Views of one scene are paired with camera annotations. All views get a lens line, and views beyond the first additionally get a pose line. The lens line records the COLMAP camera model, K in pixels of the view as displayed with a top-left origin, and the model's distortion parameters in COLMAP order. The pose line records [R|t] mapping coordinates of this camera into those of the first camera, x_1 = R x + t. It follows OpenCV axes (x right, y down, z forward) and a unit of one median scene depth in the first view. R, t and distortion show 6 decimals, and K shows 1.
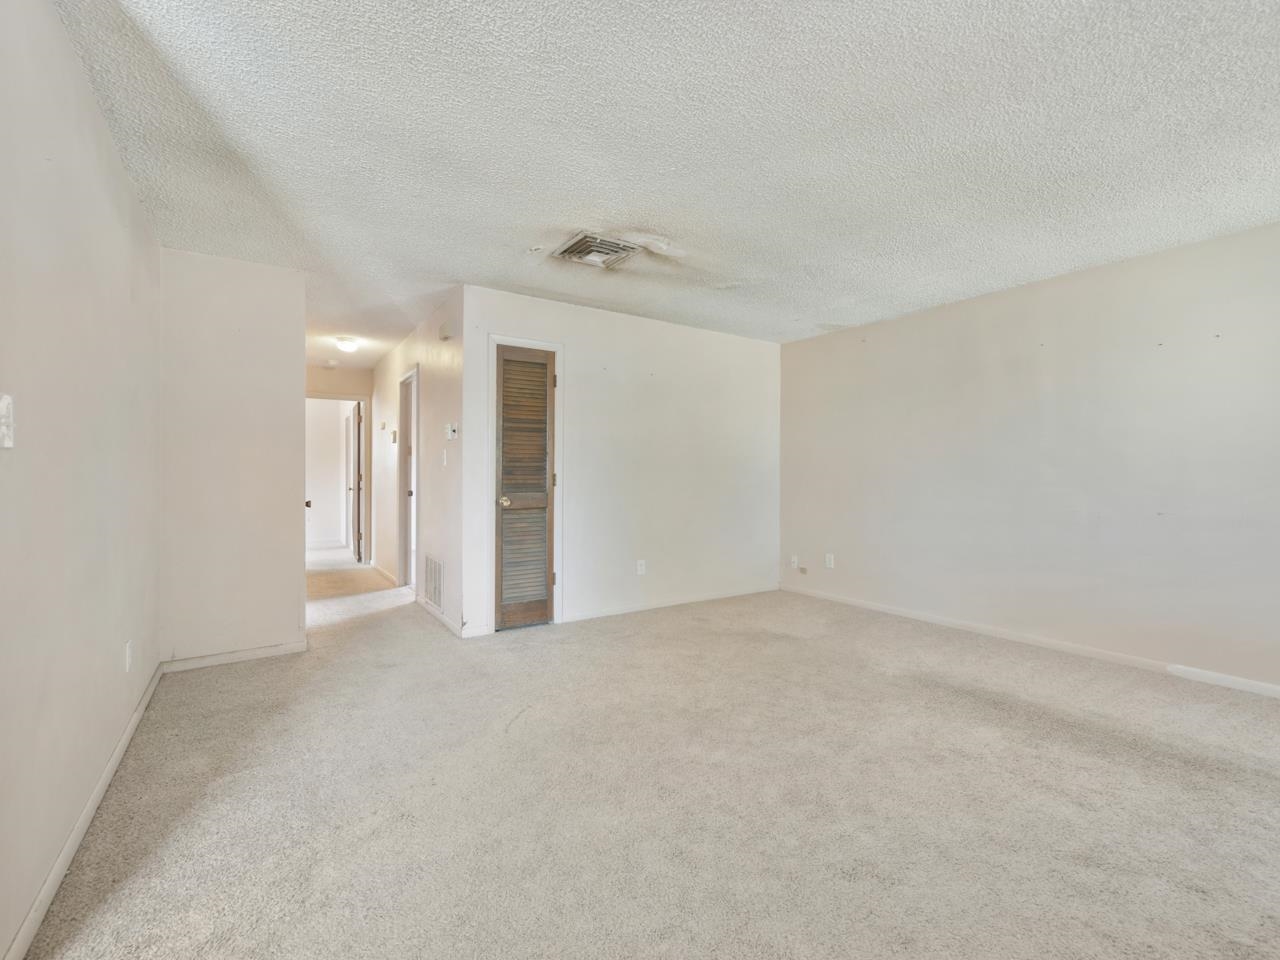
lens RADIAL K [[571.4, 0, 640.6], [0, 571.4, 473.0], [0, 0, 1]] dist [-0.001424, -0.000210]
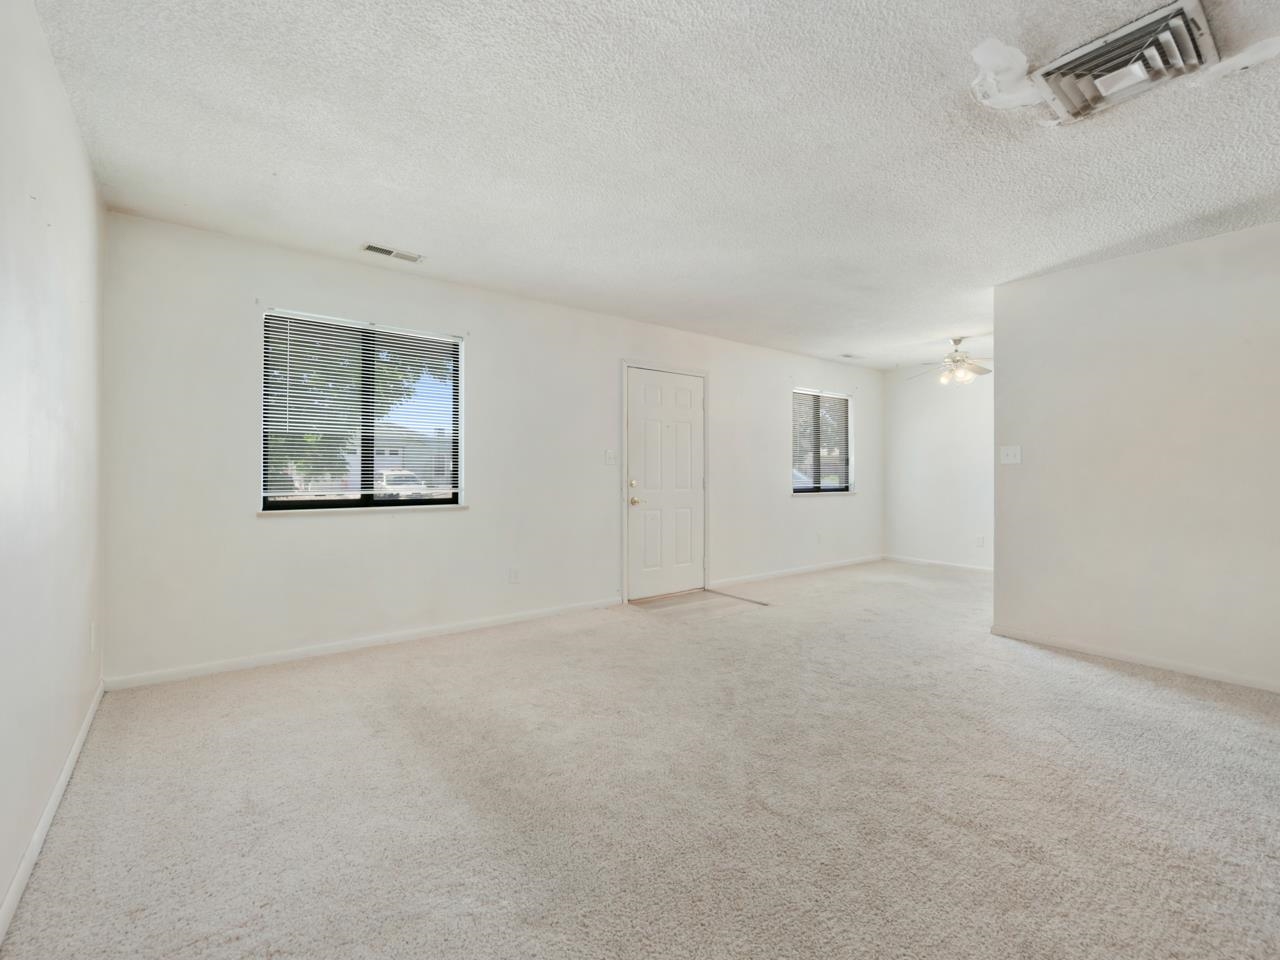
lens RADIAL K [[571.4, 0, 640.6], [0, 571.4, 473.0], [0, 0, 1]] dist [-0.001424, -0.000210]
pose [[-0.998364, -0.000205, -0.057175, 0.323423], [-0.000092, 0.999998, -0.001979, 0.004824], [0.057175, -0.001971, -0.998362, 1.187679]]
